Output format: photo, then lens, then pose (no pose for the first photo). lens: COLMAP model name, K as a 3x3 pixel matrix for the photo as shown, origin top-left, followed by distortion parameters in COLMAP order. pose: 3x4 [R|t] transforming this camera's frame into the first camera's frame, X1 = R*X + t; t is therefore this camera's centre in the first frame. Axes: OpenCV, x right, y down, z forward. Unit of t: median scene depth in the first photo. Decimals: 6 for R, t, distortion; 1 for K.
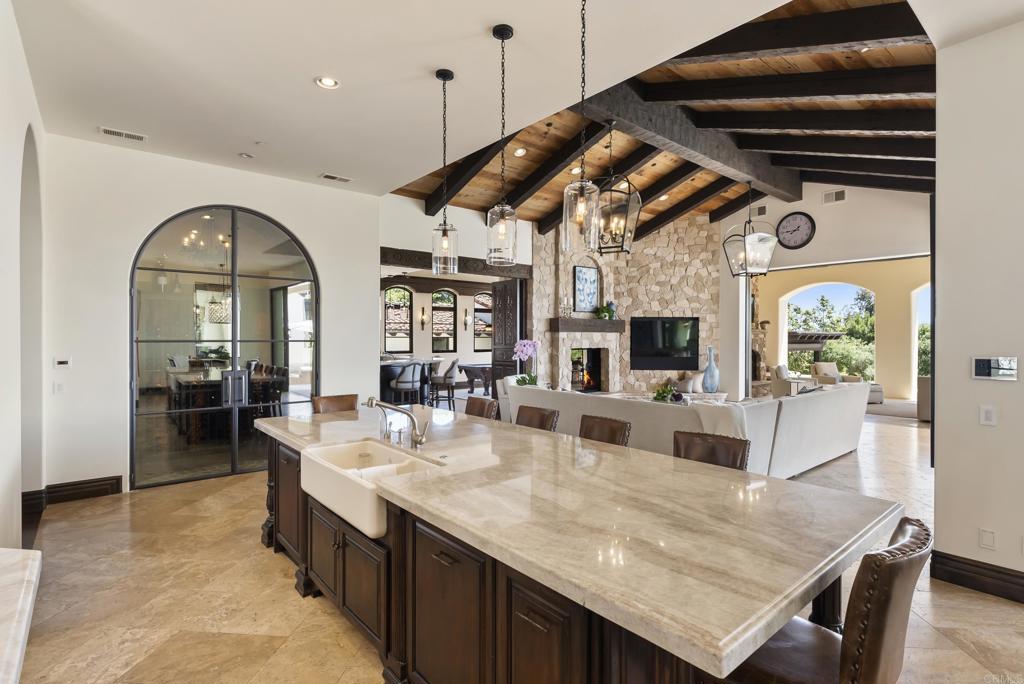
lens RADIAL K [[492.1, 0, 518.9], [0, 492.1, 340.9], [0, 0, 1]] dist [-0.002576, 0.000513]
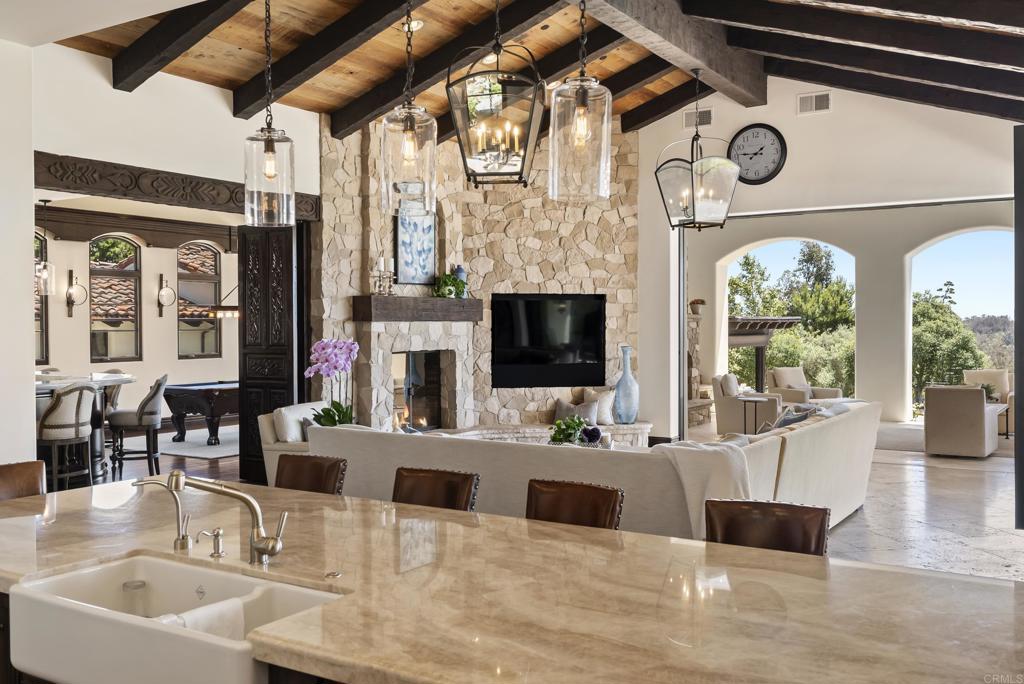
lens RADIAL K [[916.1, 0, 507.2], [0, 916.1, 340.5], [0, 0, 1]] dist [0.009262, -0.014380]
pose [[0.956208, -0.011076, 0.292477, -0.069659], [0.008065, 0.999901, 0.011499, -0.007836], [-0.292576, -0.008636, 0.956203, -0.001419]]
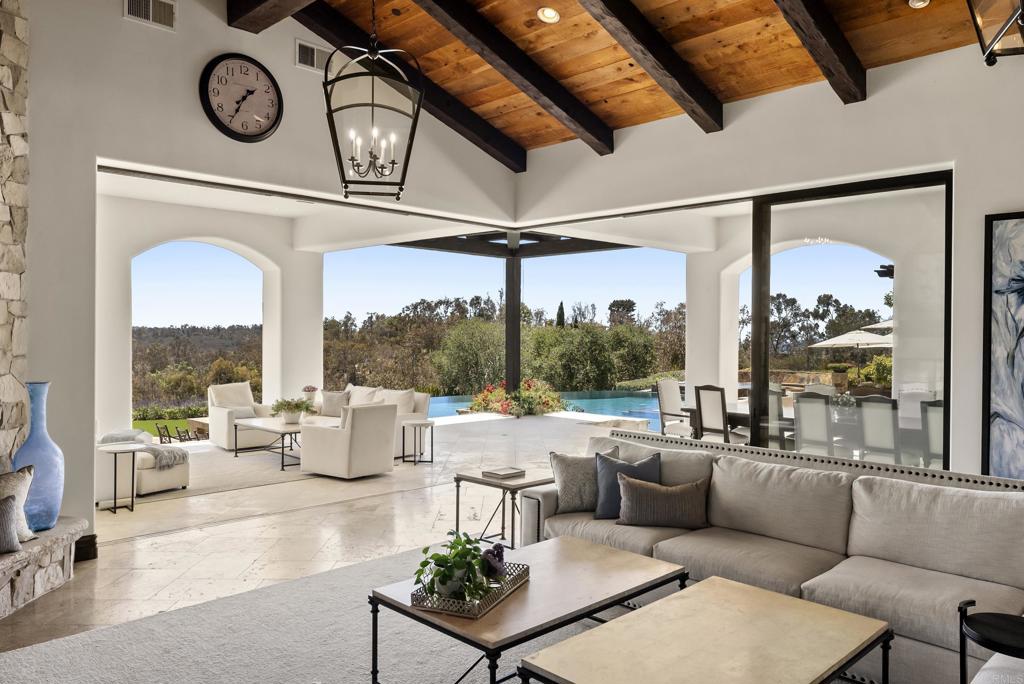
lens RADIAL K [[743.8, 0, 513.1], [0, 743.8, 339.1], [0, 0, 1]] dist [0.005361, -0.000280]
pose [[-0.095345, -0.010665, 0.995387, -0.111472], [0.003496, 0.999933, 0.011049, -0.019280], [-0.995438, 0.004534, -0.095301, 0.820362]]
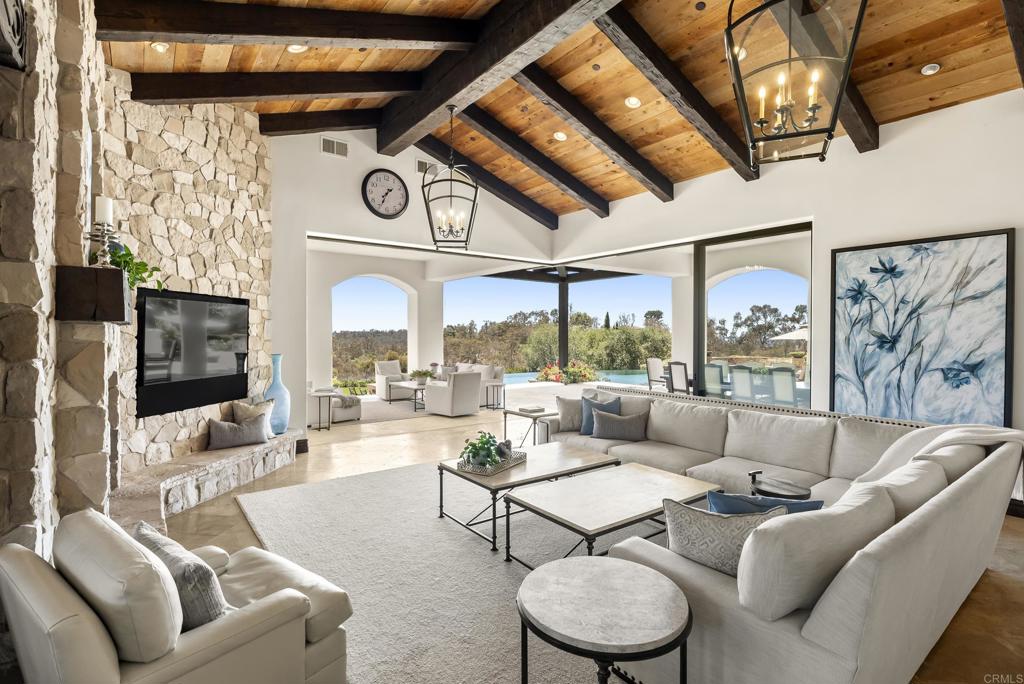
lens RADIAL K [[492.1, 0, 512.2], [0, 492.1, 339.6], [0, 0, 1]] dist [-0.002576, 0.000513]
pose [[0.041951, -0.014089, 0.999020, -0.184177], [0.008637, 0.999868, 0.013739, -0.009778], [-0.999082, 0.008052, 0.042067, 0.770279]]
